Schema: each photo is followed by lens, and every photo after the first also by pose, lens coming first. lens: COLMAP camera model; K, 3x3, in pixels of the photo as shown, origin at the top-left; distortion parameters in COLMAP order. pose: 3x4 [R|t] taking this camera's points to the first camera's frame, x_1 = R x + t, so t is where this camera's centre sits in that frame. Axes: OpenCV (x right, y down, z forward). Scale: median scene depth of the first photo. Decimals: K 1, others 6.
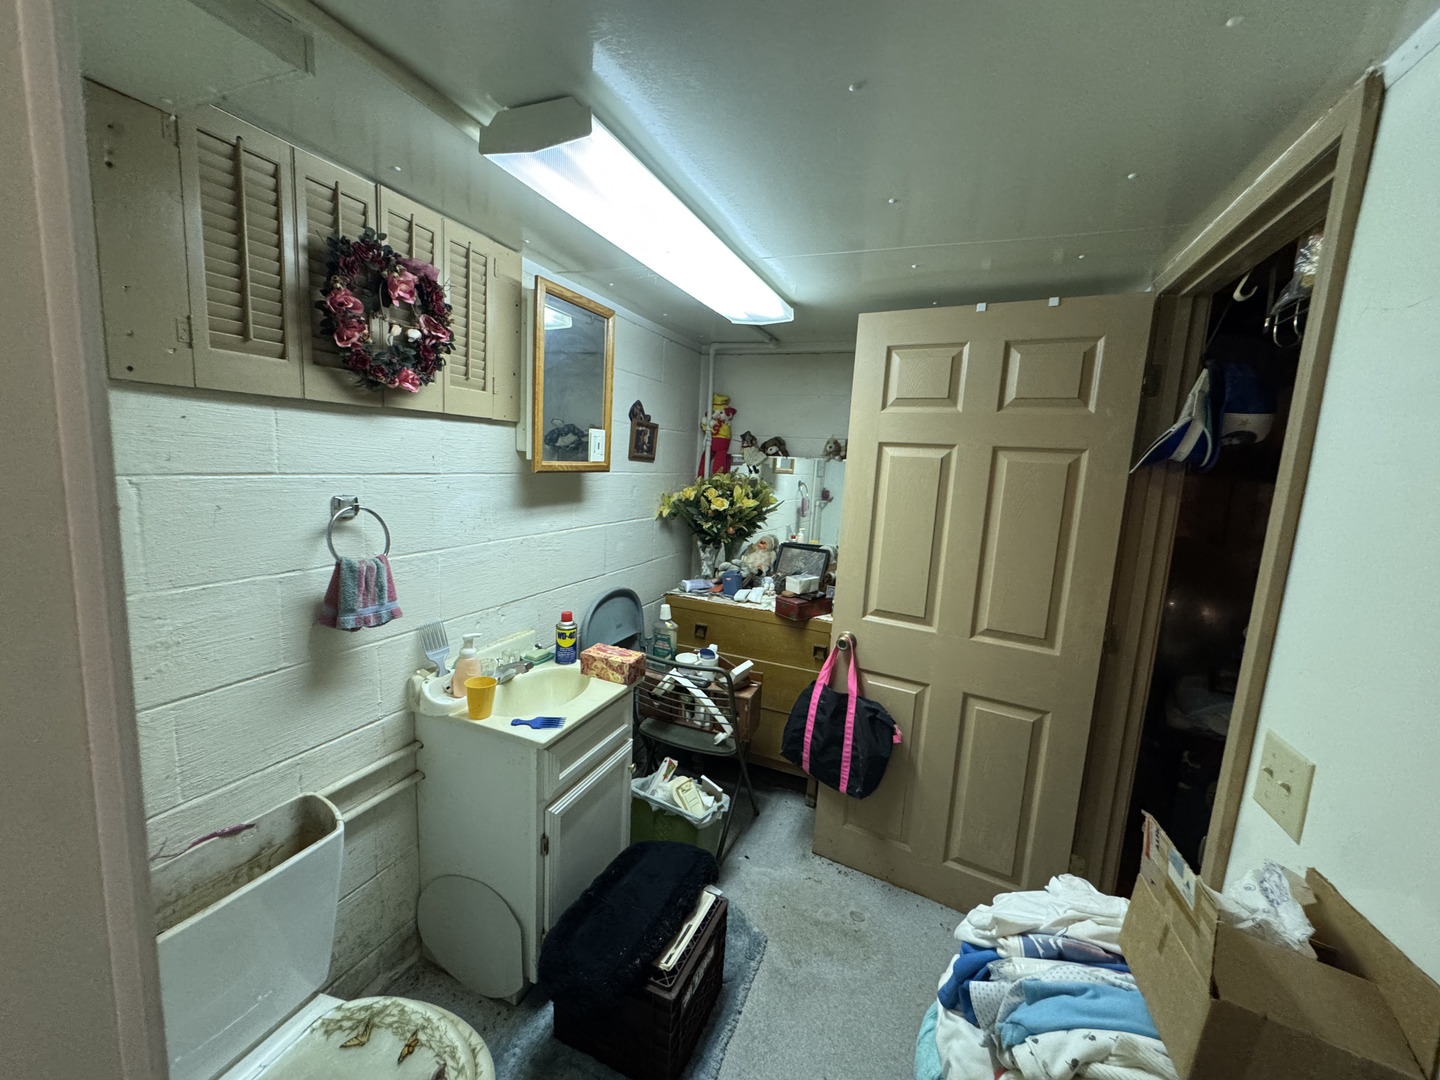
lens RADIAL K [[578.1, 0, 718.4], [0, 578.1, 539.2], [0, 0, 1]] dist [-0.002156, -0.000724]
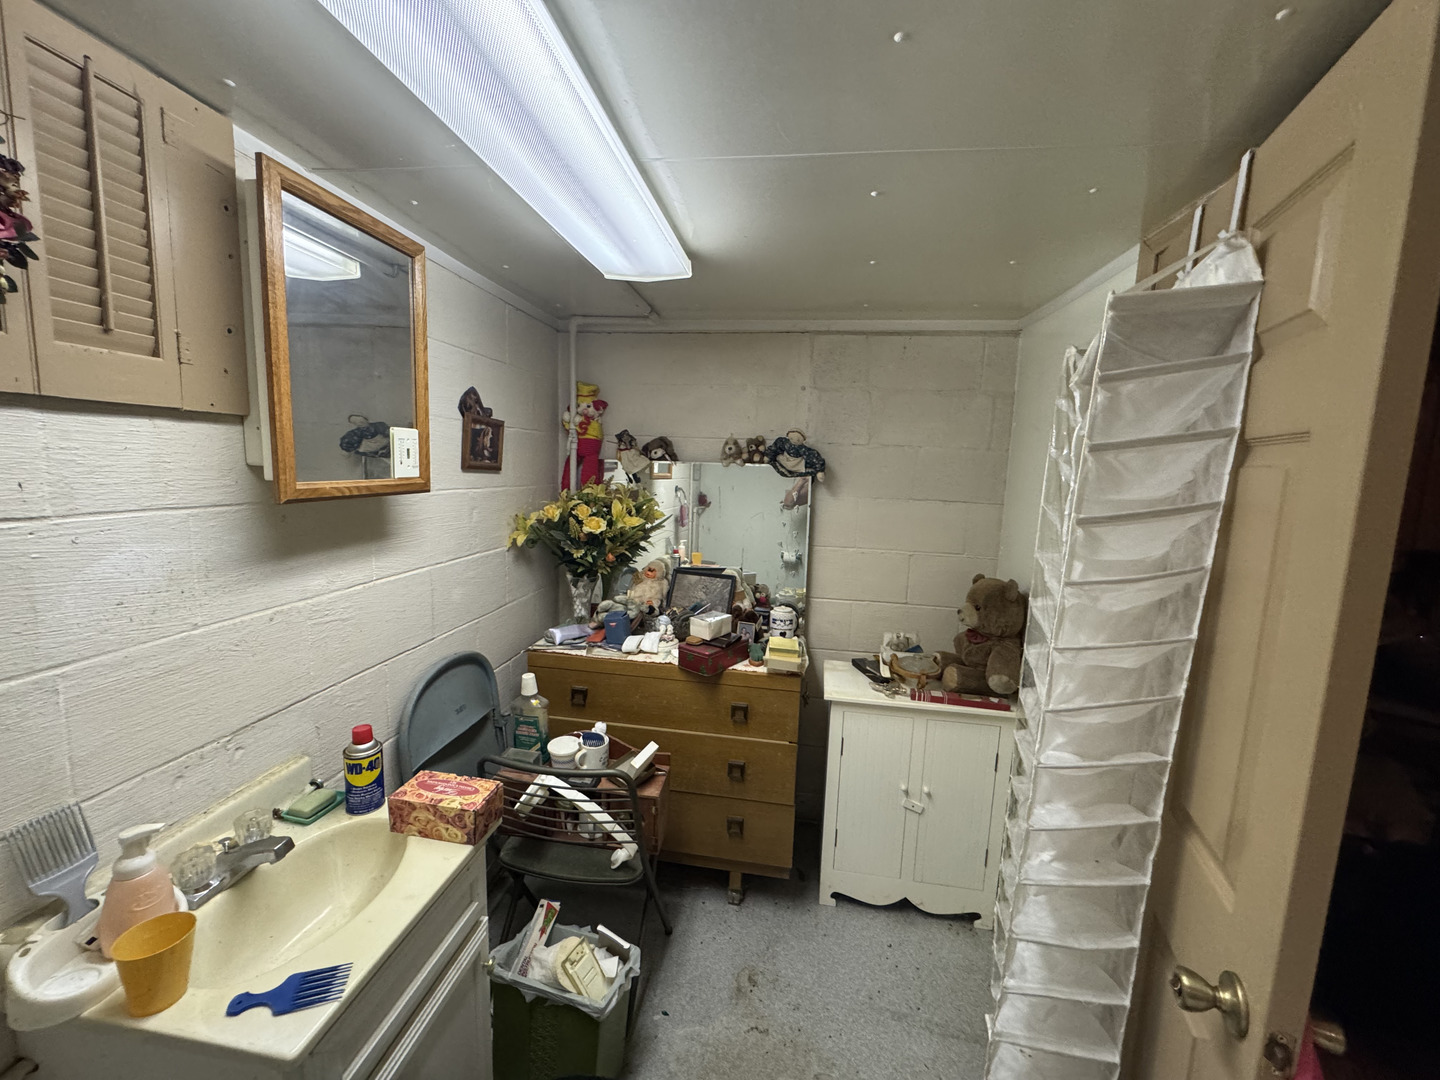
lens RADIAL K [[578.1, 0, 720.1], [0, 578.1, 540.6], [0, 0, 1]] dist [-0.002156, -0.000724]
pose [[0.969359, -0.052193, 0.240041, -0.027762], [0.051369, 0.998633, 0.009691, -0.050792], [-0.240219, 0.002937, 0.970714, 0.279143]]
